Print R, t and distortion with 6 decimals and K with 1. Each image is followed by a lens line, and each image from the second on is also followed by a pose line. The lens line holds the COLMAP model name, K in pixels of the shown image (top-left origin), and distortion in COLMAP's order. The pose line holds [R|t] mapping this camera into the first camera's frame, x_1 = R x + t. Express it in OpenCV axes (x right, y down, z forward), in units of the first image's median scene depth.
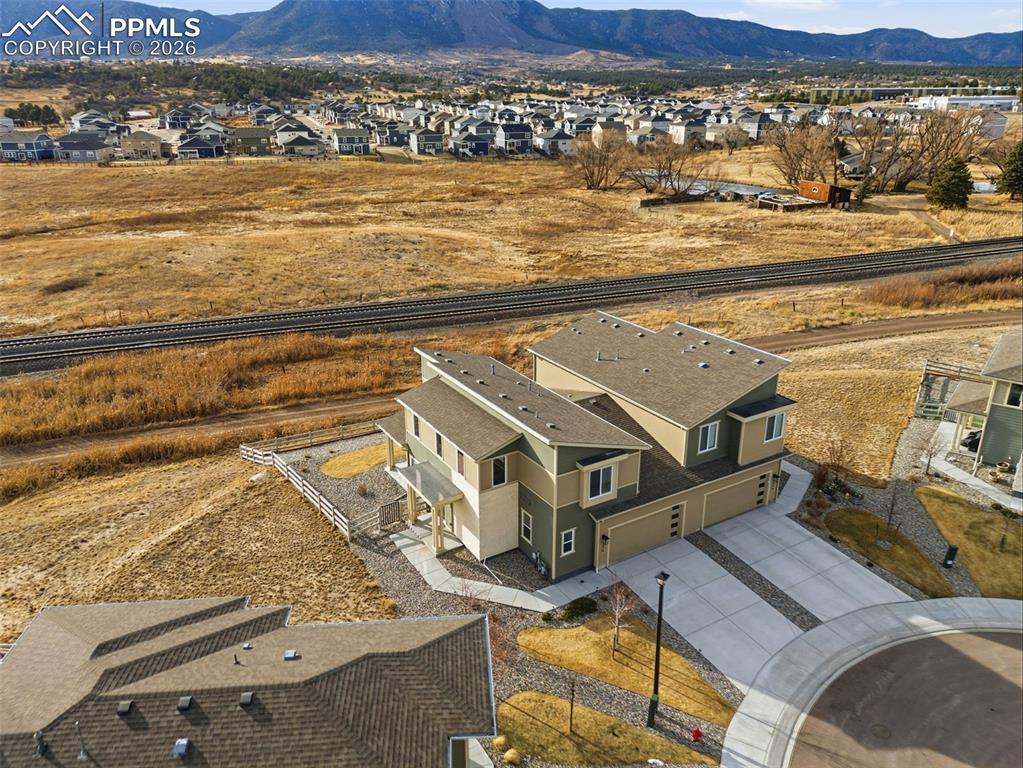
lens RADIAL K [[752.9, 0, 511.5], [0, 752.9, 384.0], [0, 0, 1]] dist [0.074440, -0.062936]
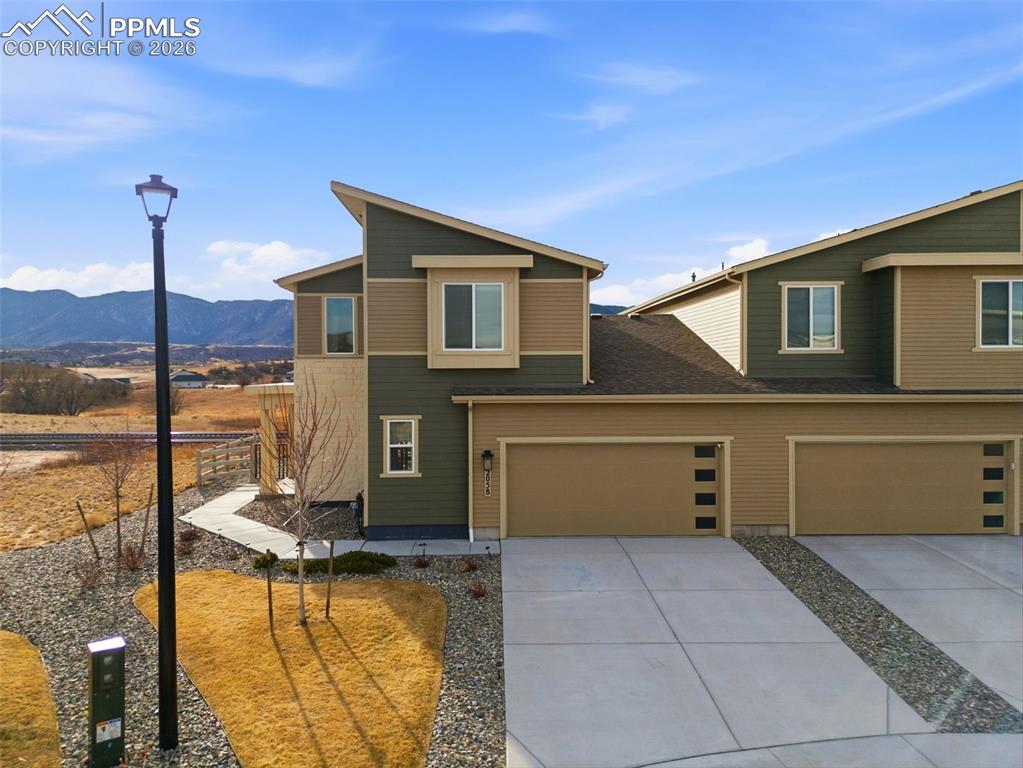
lens RADIAL K [[752.9, 0, 511.5], [0, 752.9, 384.0], [0, 0, 1]] dist [0.074440, -0.062936]
pose [[0.868681, 0.007720, -0.495313, 0.334301], [-0.176030, 0.939431, -0.294080, 0.272720], [0.463042, 0.342651, 0.817424, 0.580857]]
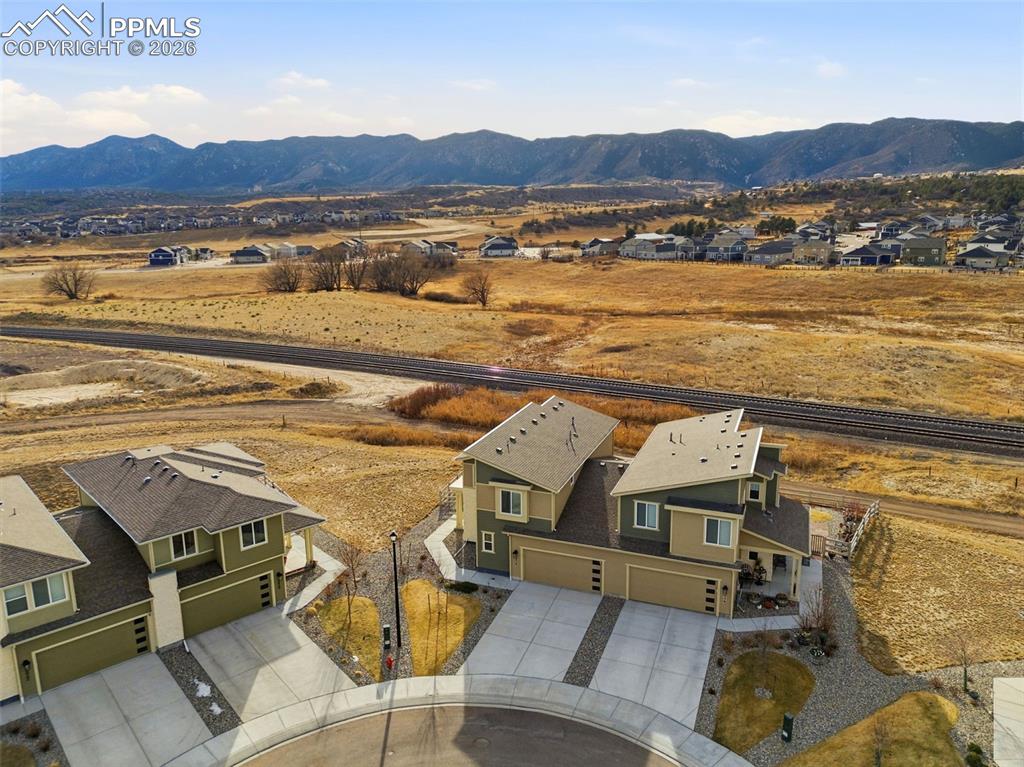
lens RADIAL K [[753.6, 0, 512.0], [0, 753.6, 383.5], [0, 0, 1]] dist [0.074440, -0.062936]
pose [[0.607415, 0.177646, -0.774267, 0.956539], [-0.280032, 0.959990, 0.000572, -0.056346], [0.743390, 0.216472, 0.632859, 0.143806]]
